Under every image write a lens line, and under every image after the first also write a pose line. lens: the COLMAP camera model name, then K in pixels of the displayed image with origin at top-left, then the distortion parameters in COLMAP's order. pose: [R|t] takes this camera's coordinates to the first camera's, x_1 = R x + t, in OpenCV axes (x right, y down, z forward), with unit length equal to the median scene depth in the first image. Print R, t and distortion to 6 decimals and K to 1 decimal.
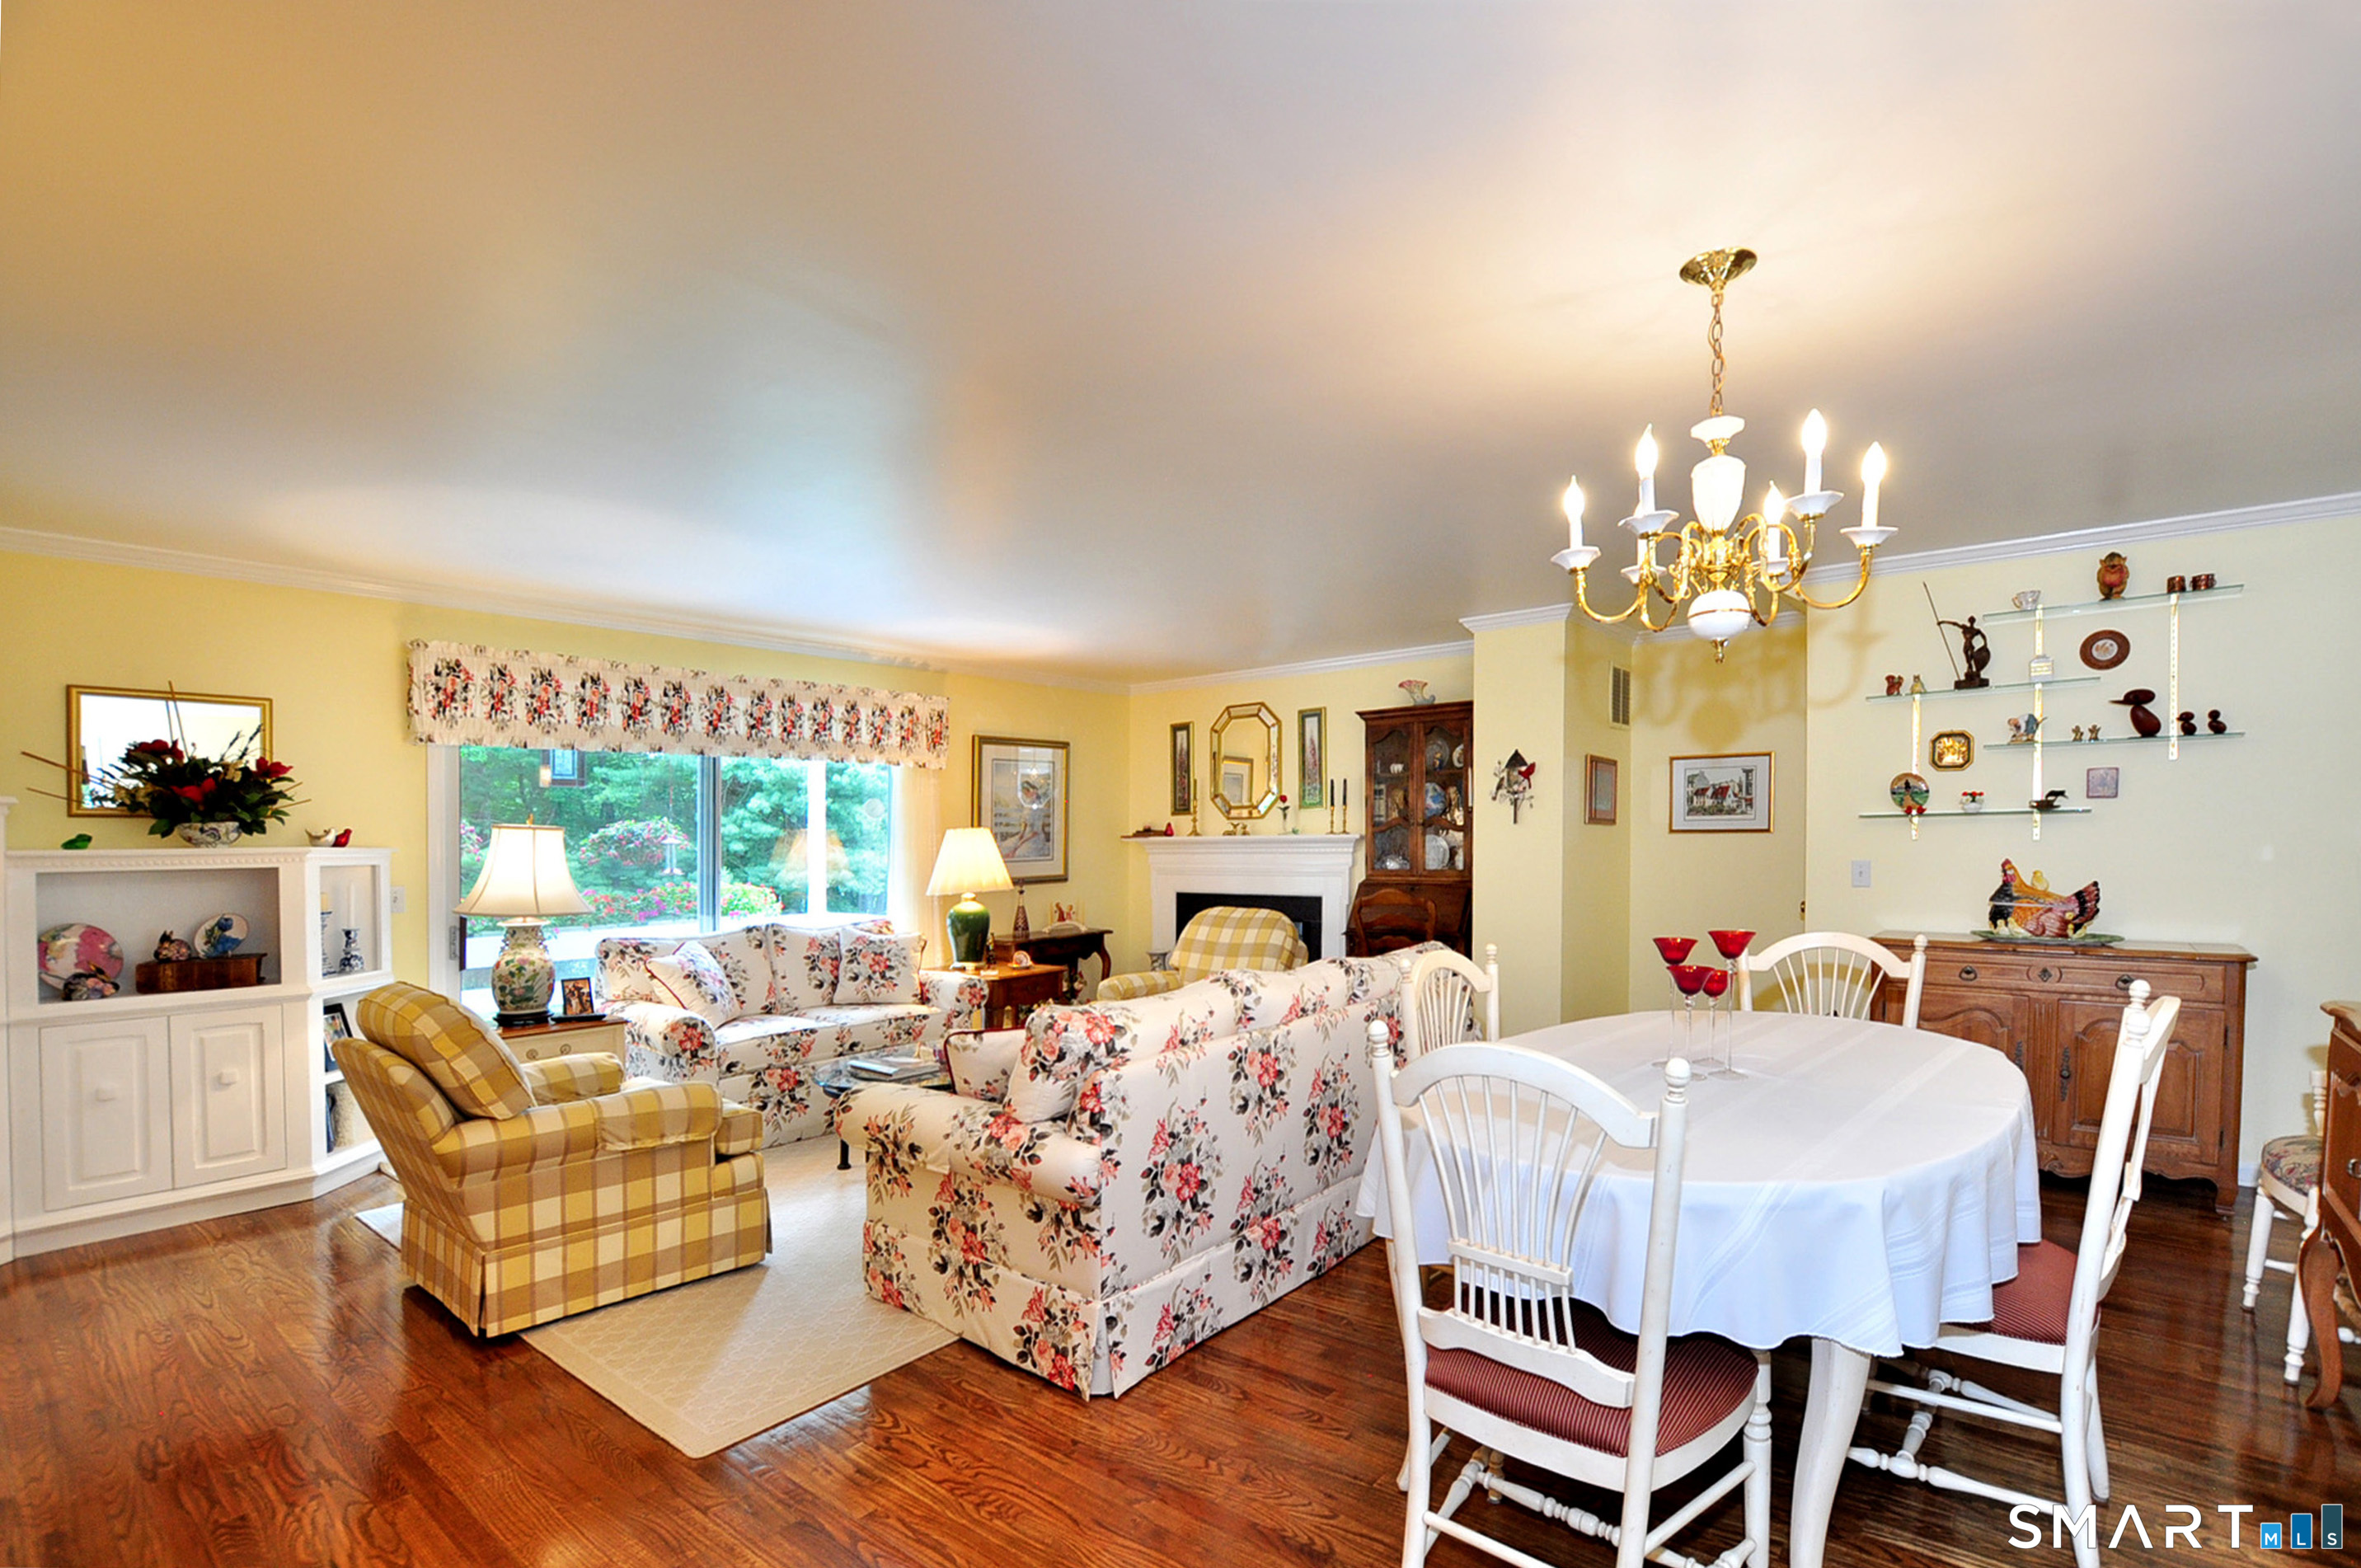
lens RADIAL K [[1067.4, 0, 1176.7], [0, 1067.4, 835.4], [0, 0, 1]] dist [-0.021118, 0.000899]
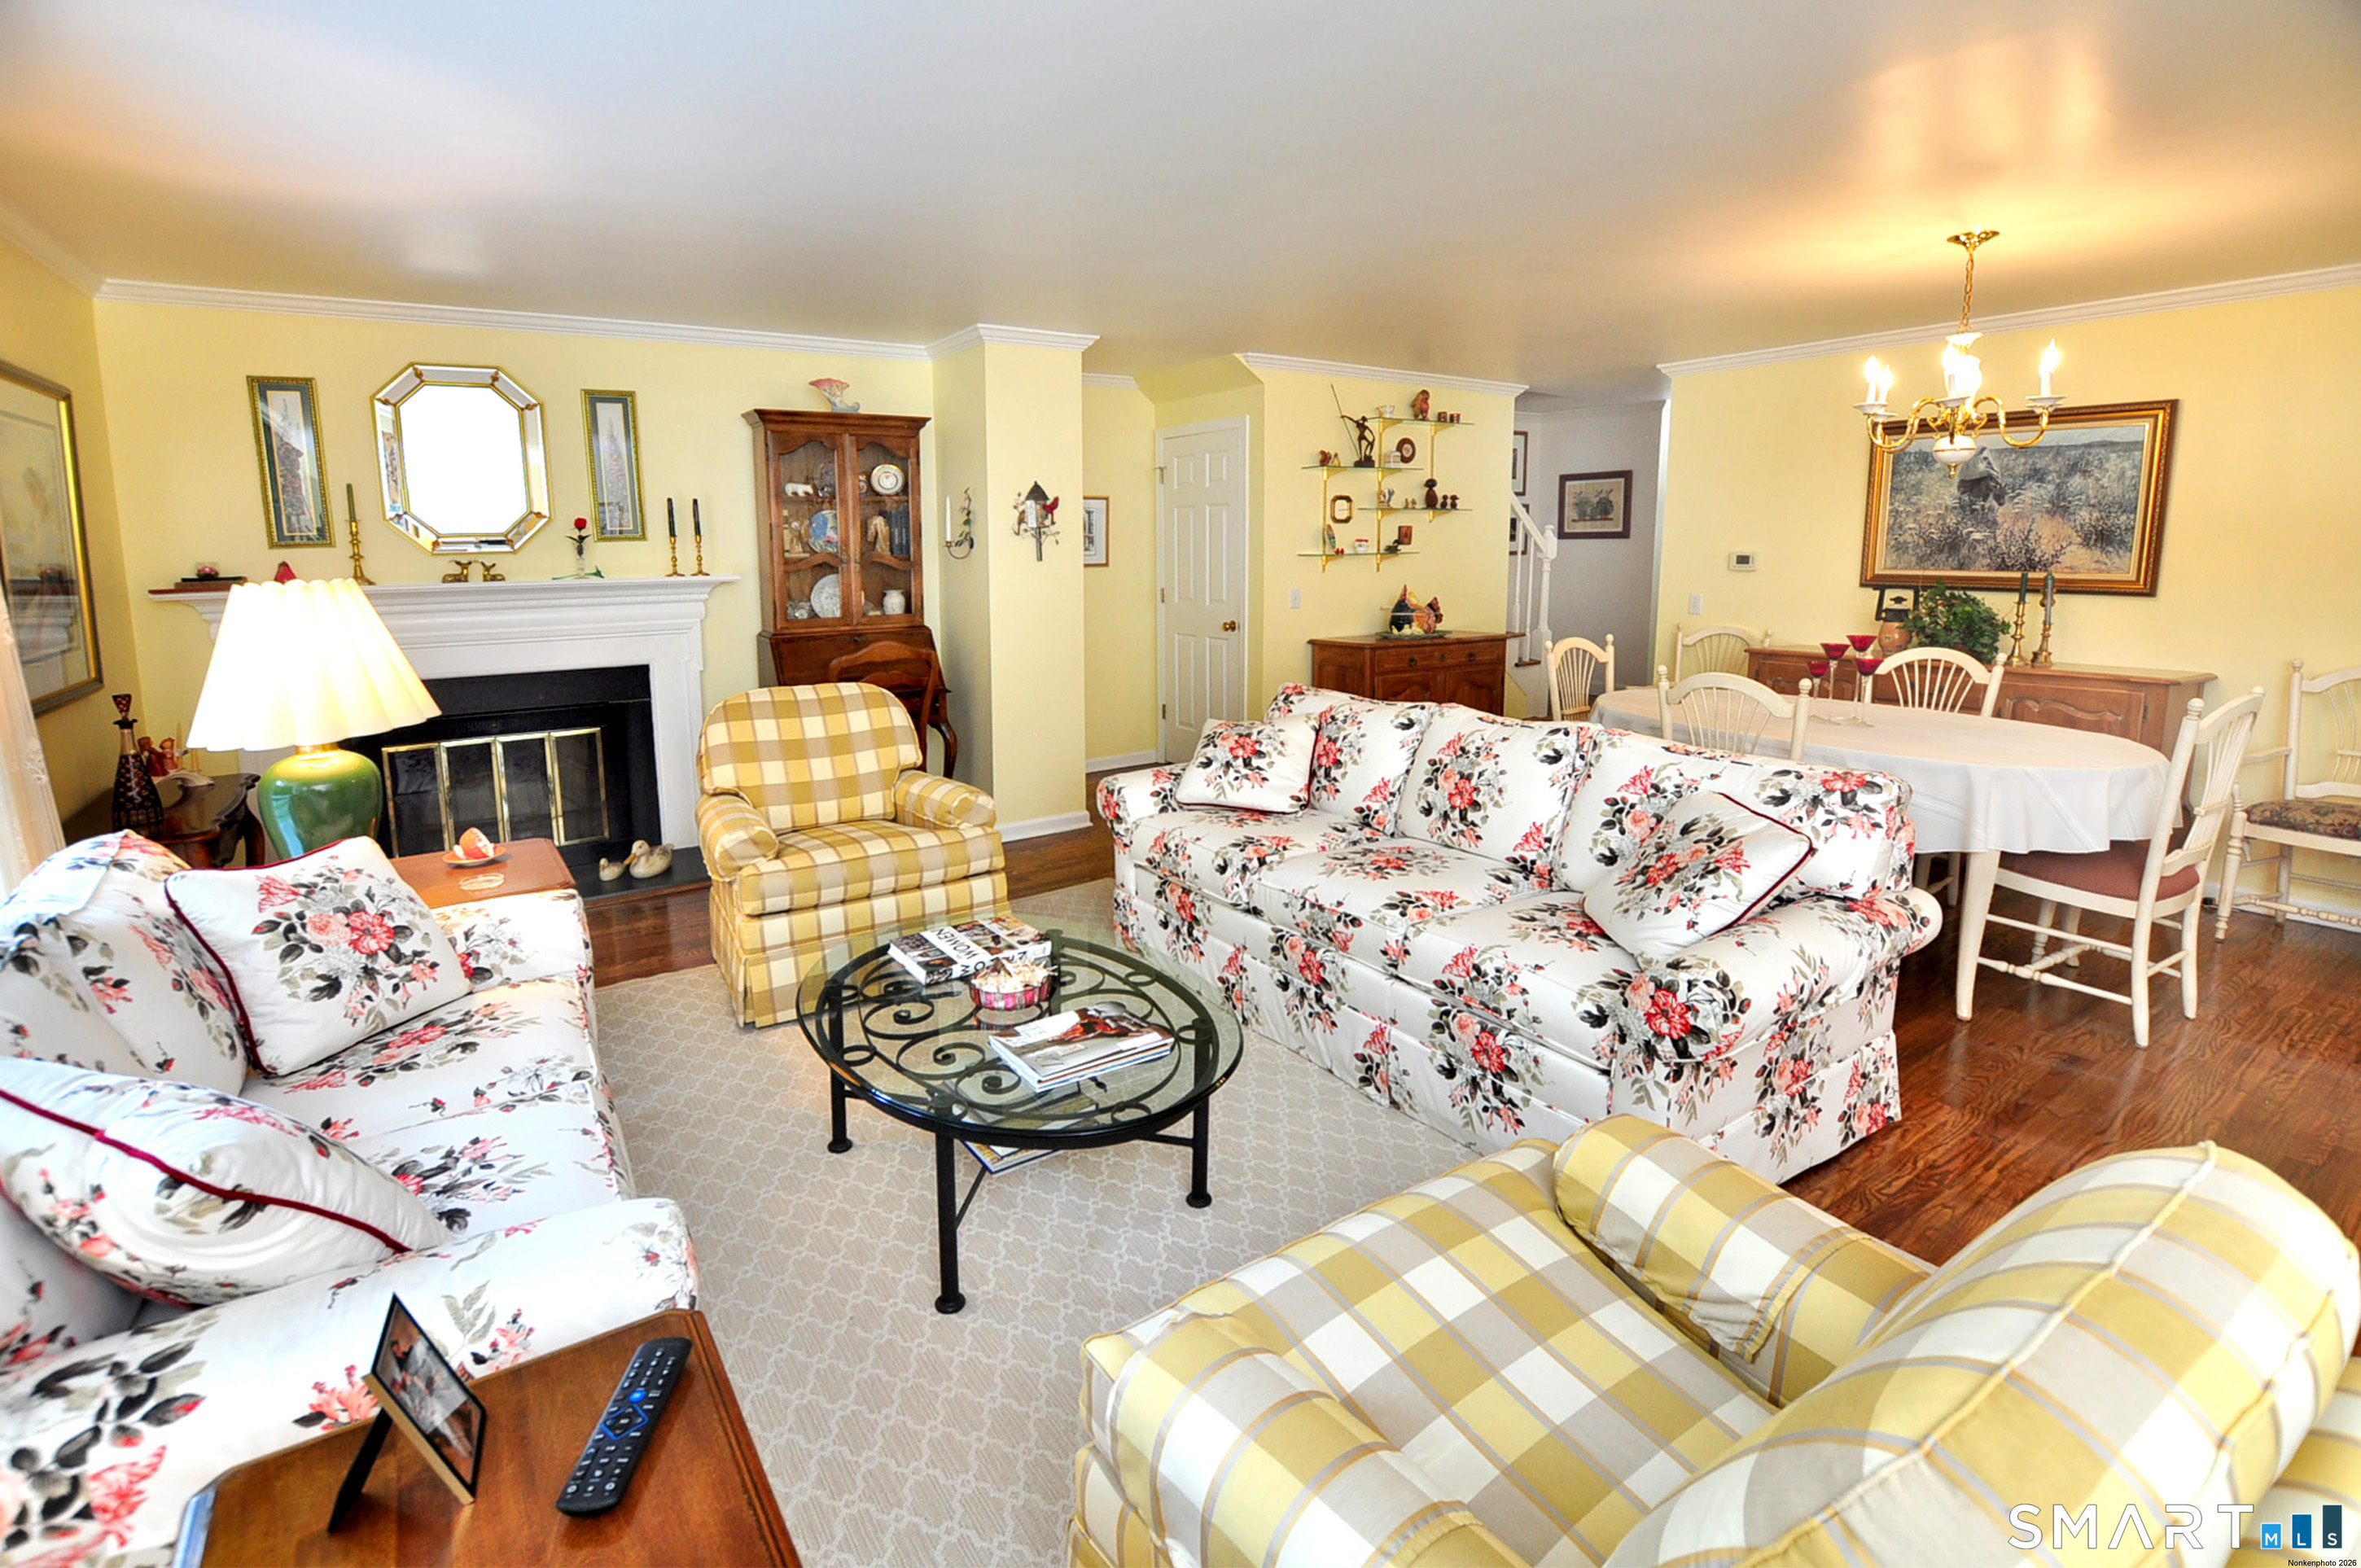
lens RADIAL K [[1067.3, 0, 1156.5], [0, 1067.3, 689.8], [0, 0, 1]] dist [-0.021118, 0.000899]
pose [[0.306650, -0.124852, 0.943598, -0.791580], [0.007271, 0.991638, 0.128845, -0.029016], [-0.951794, -0.032650, 0.304994, 0.868004]]
